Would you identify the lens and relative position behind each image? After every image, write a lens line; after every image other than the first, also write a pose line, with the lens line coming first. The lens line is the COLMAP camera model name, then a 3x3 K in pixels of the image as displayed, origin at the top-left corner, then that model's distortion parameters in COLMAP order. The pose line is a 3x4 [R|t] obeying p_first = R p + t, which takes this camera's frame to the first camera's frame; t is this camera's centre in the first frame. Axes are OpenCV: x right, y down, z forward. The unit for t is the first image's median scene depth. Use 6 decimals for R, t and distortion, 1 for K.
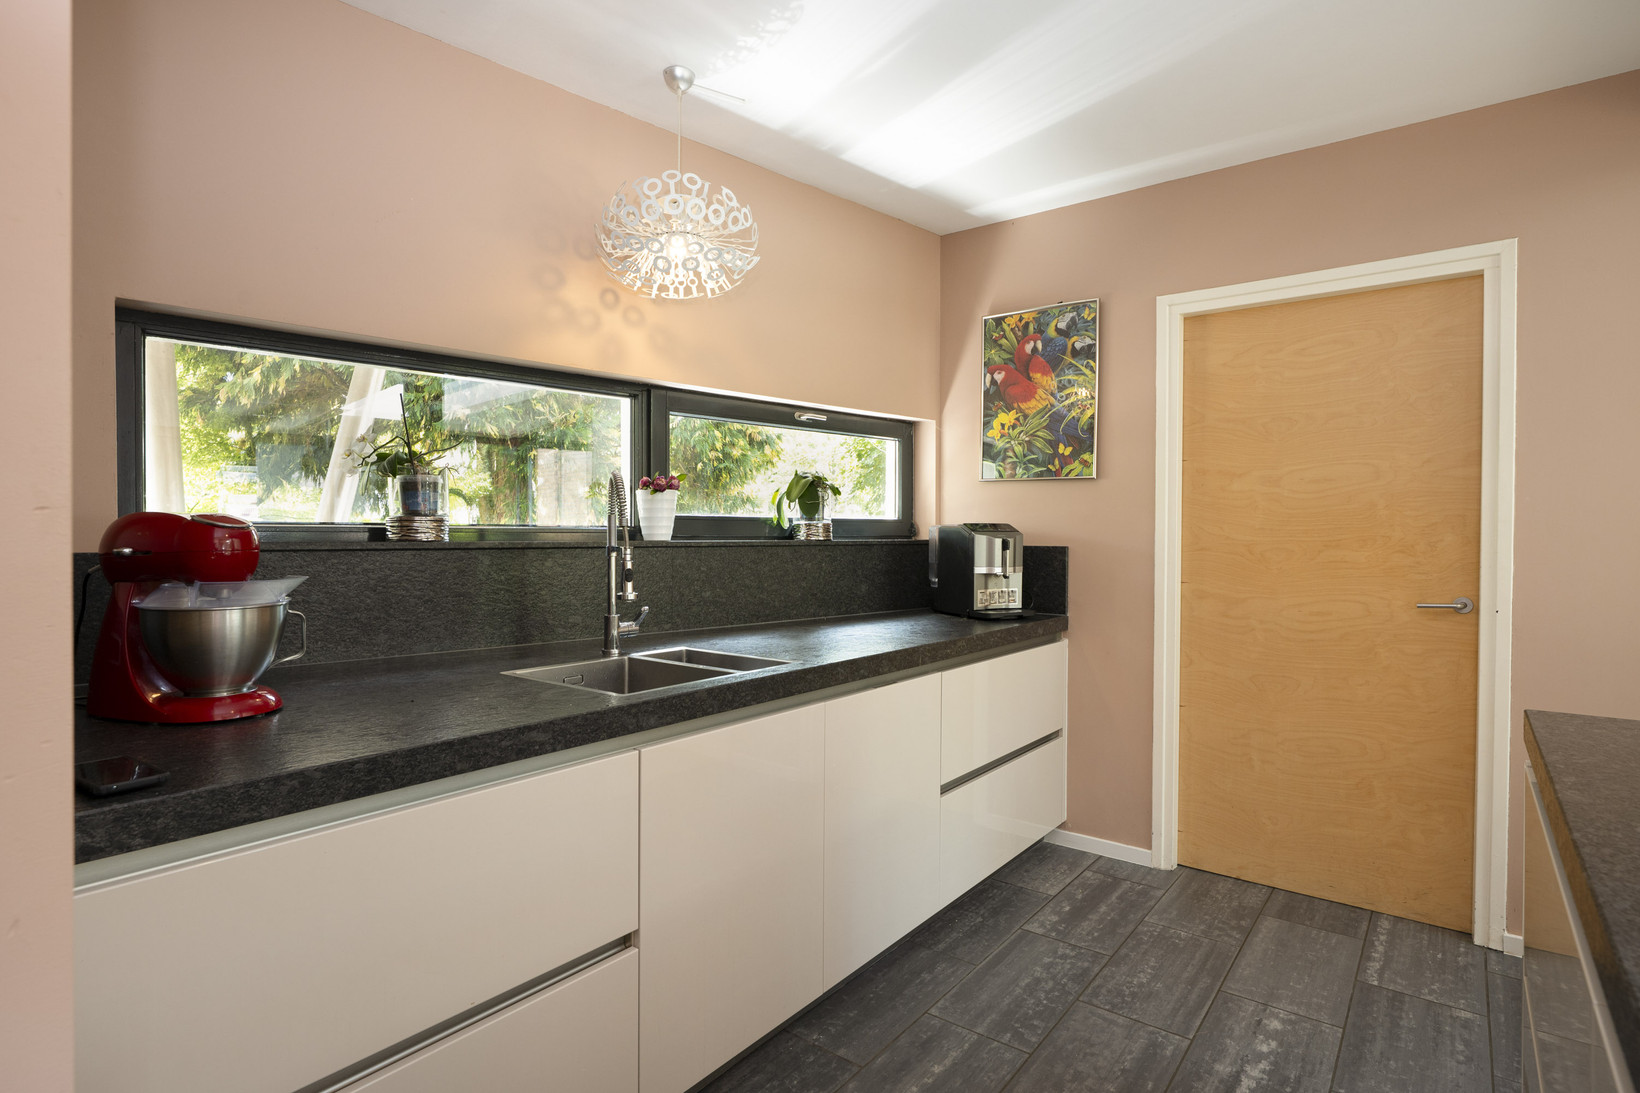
lens RADIAL K [[837.9, 0, 821.0], [0, 837.9, 541.7], [0, 0, 1]] dist [-0.000436, 0.000144]
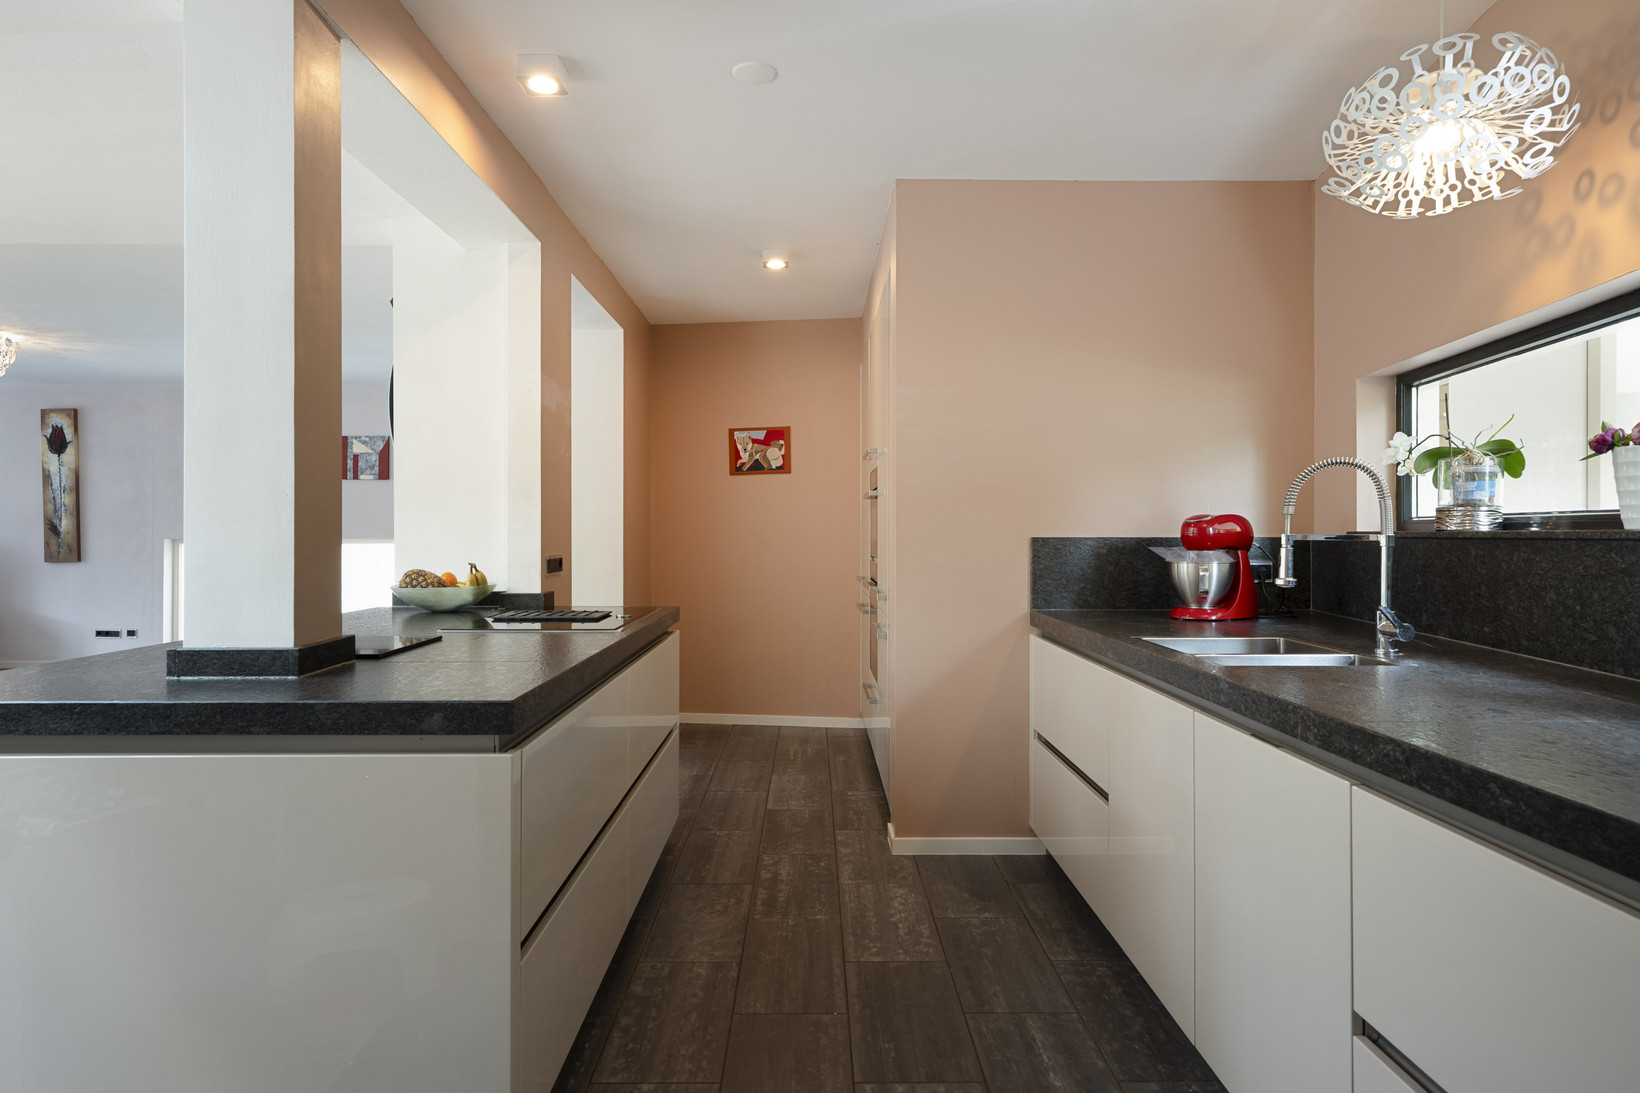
lens RADIAL K [[936.8, 0, 822.5], [0, 936.8, 533.0], [0, 0, 1]] dist [0.002490, 0.001092]
pose [[-0.787499, -0.005530, -0.616291, 0.733639], [-0.010800, 0.999930, 0.004829, 0.004423], [0.616221, 0.010459, -0.787504, 1.227900]]
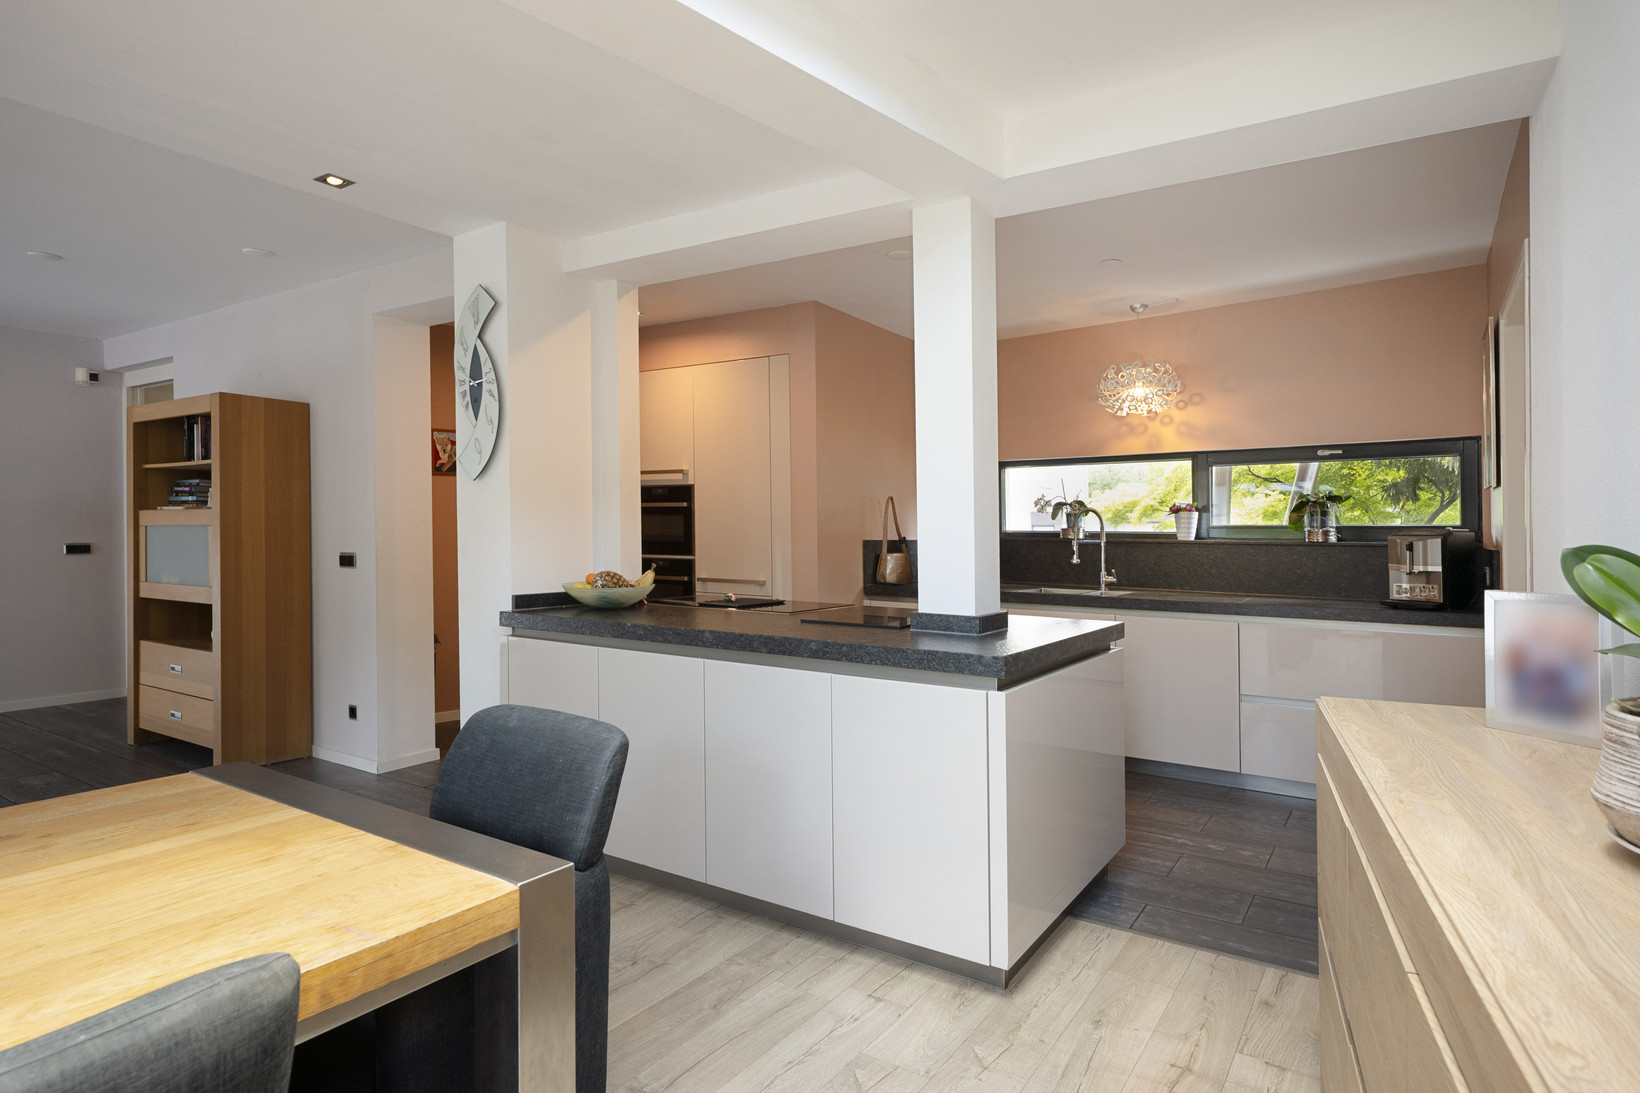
lens RADIAL K [[906.6, 0, 822.1], [0, 906.6, 485.0], [0, 0, 1]] dist [0.000161, -0.000102]
pose [[0.077834, -0.055805, -0.995403, 1.773881], [-0.020783, 0.998124, -0.057582, 0.009460], [0.996750, 0.025170, 0.076528, 0.076719]]
